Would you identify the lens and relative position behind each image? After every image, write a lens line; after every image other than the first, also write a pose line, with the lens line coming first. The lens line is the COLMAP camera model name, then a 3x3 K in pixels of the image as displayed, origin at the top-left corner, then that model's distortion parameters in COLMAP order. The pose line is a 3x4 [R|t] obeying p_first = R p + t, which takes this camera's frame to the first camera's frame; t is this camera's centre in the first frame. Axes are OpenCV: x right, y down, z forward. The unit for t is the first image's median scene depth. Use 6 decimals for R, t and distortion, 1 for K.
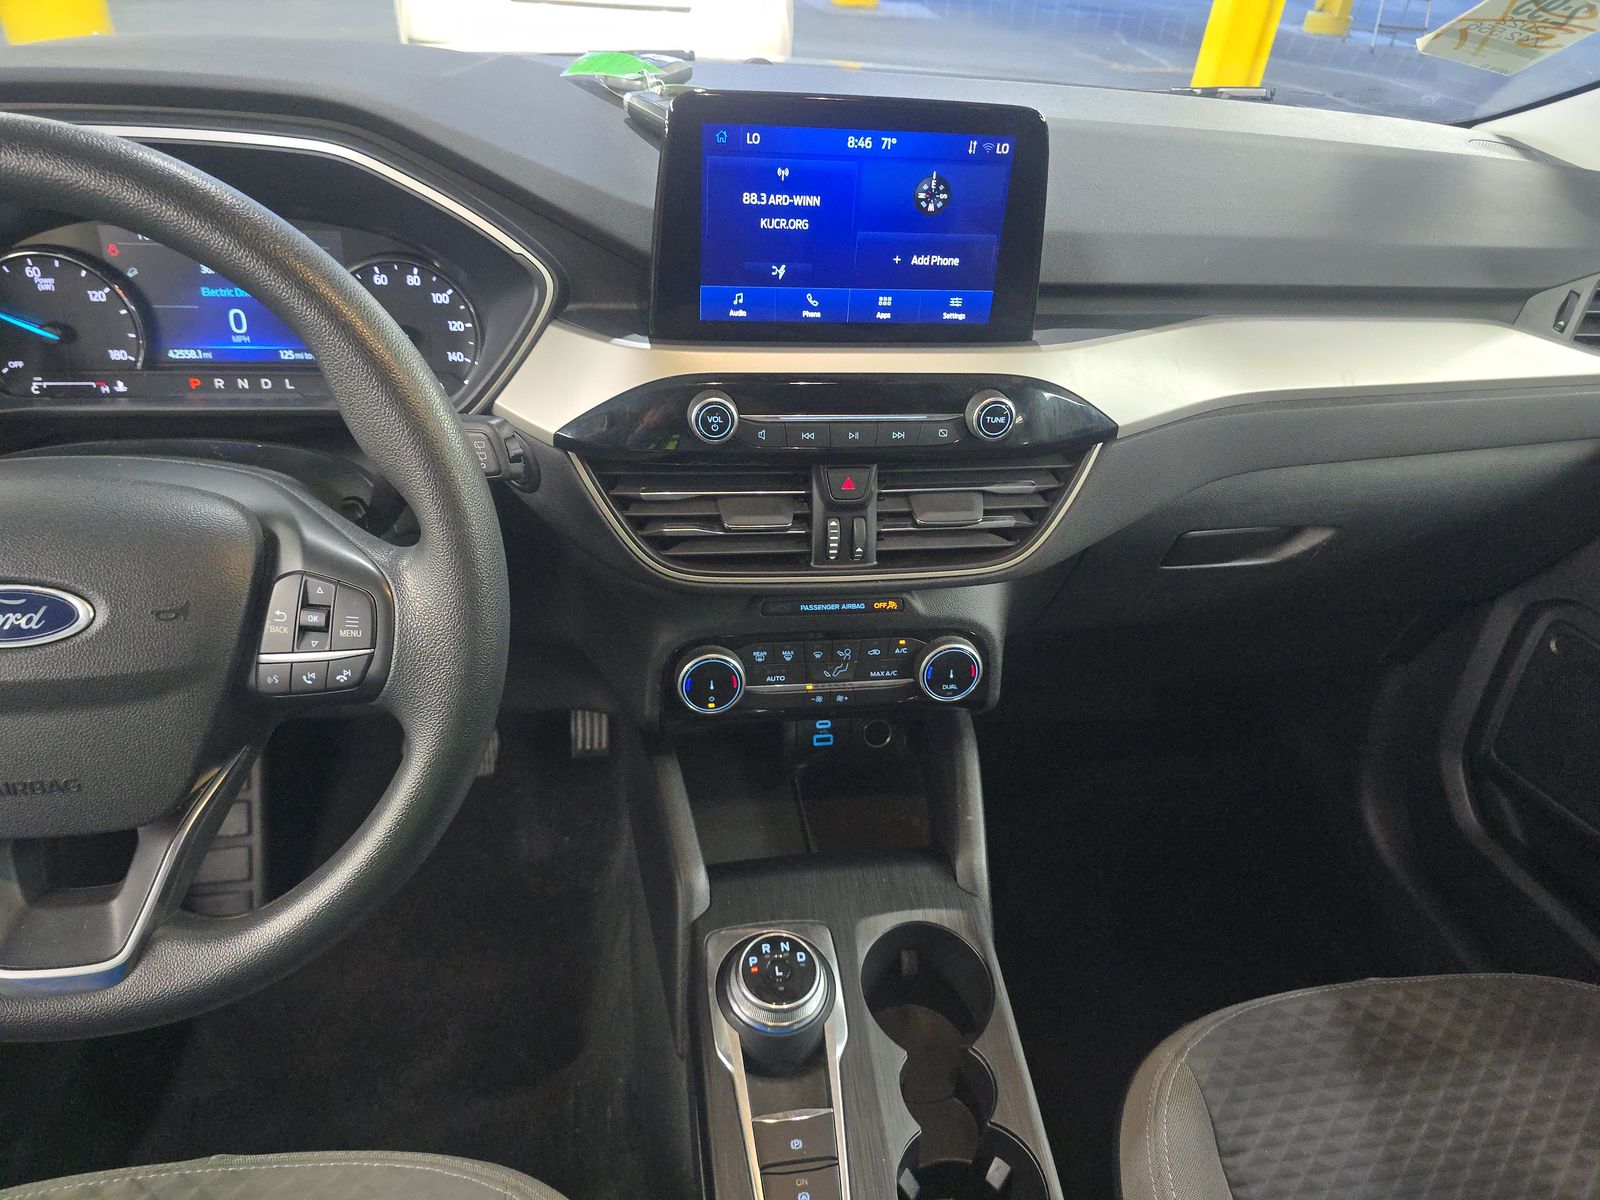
lens RADIAL K [[1074.8, 0, 814.2], [0, 1074.8, 607.6], [0, 0, 1]] dist [0.040519, -0.041826]
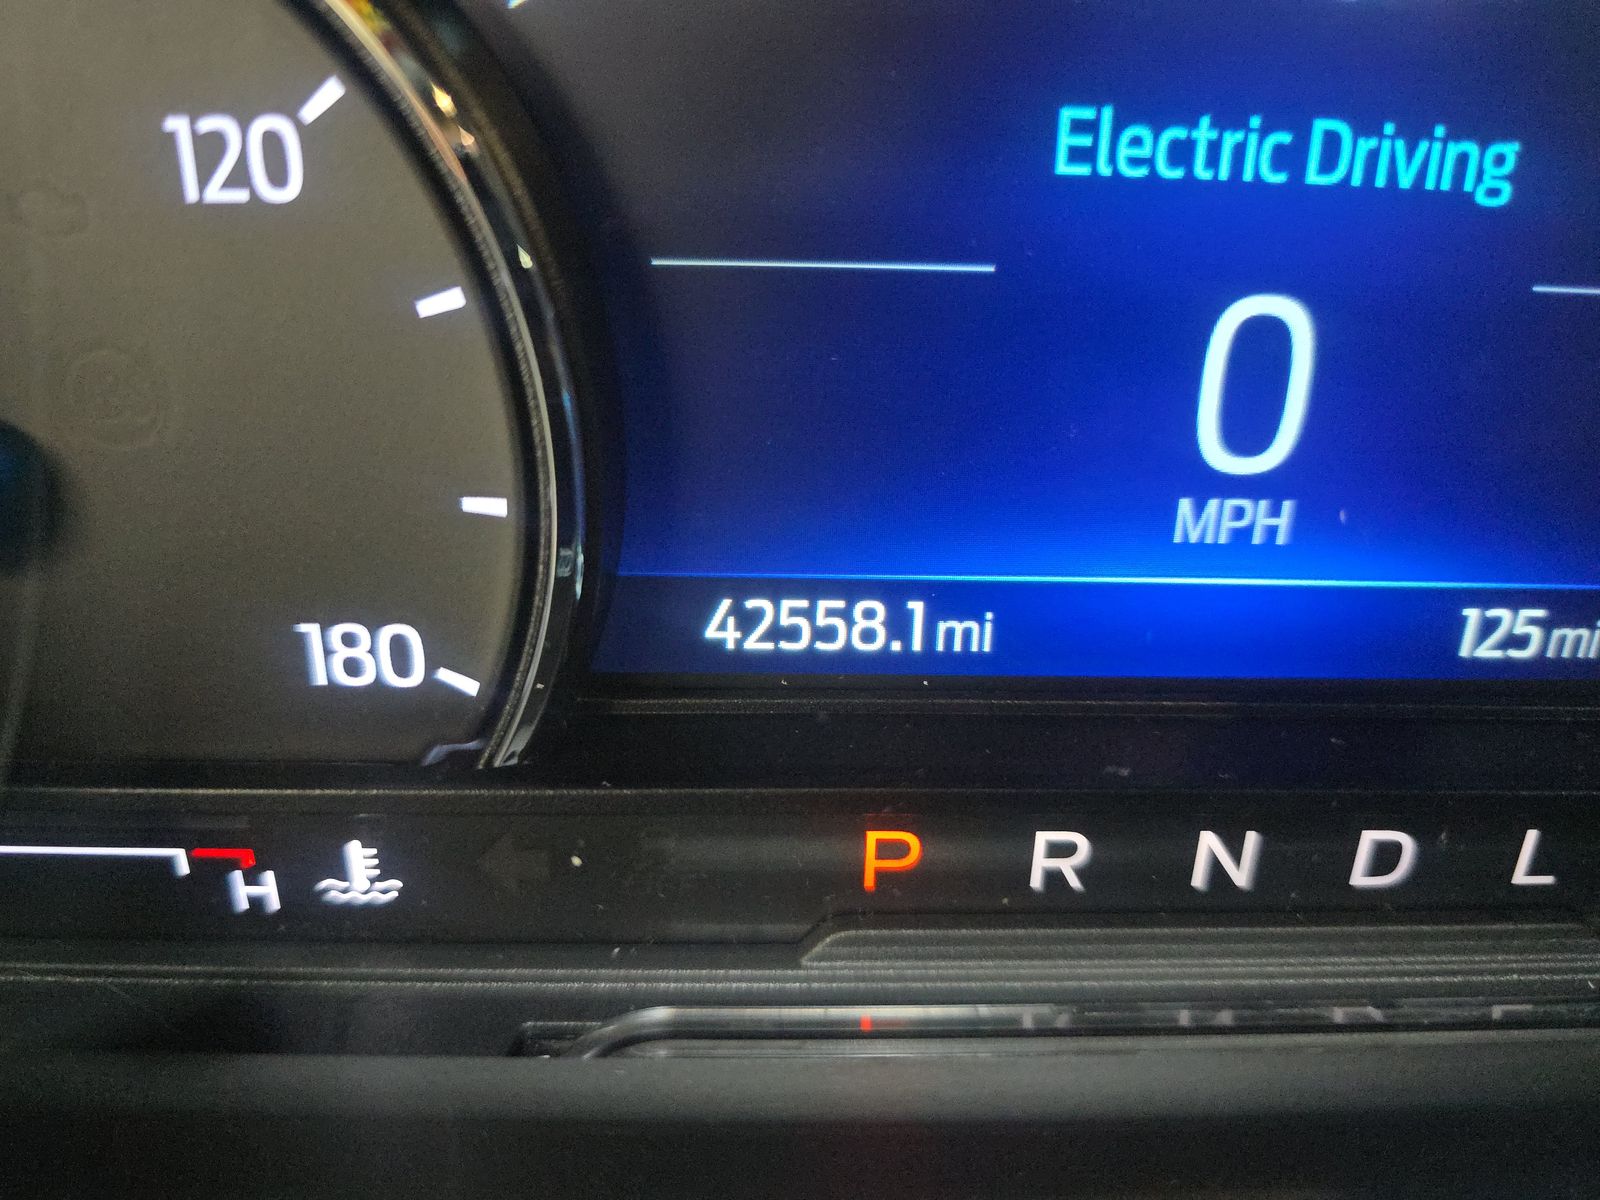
lens RADIAL K [[1074.8, 0, 796.5], [0, 1074.8, 604.0], [0, 0, 1]] dist [0.040519, -0.041826]
pose [[0.987708, 0.035469, -0.152232, -0.581301], [-0.045314, 0.997066, -0.061691, -0.235831], [0.149598, 0.067831, 0.986417, 0.896227]]
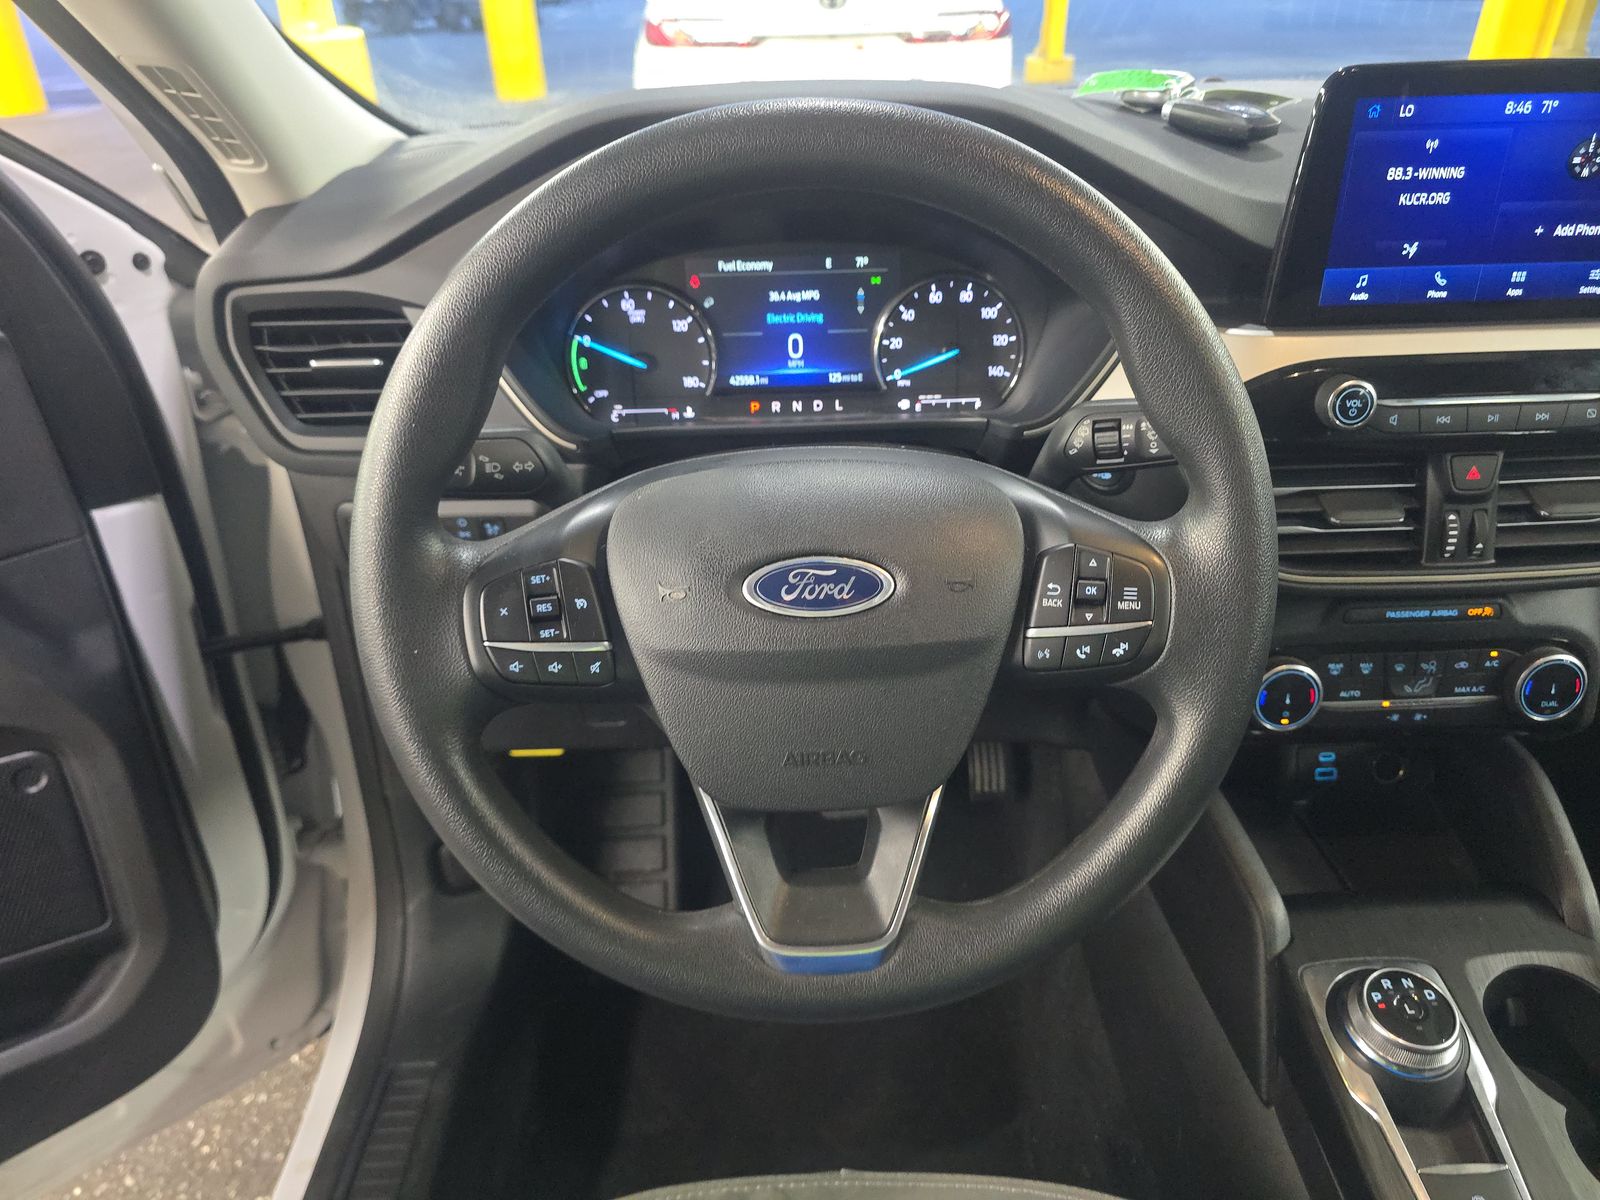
lens RADIAL K [[1074.8, 0, 766.2], [0, 1074.8, 624.2], [0, 0, 1]] dist [0.040519, -0.041826]
pose [[0.988180, -0.013174, -0.152728, -0.418005], [0.002921, 0.997738, -0.067161, 0.072728], [0.153268, 0.065921, 0.985984, -0.002905]]
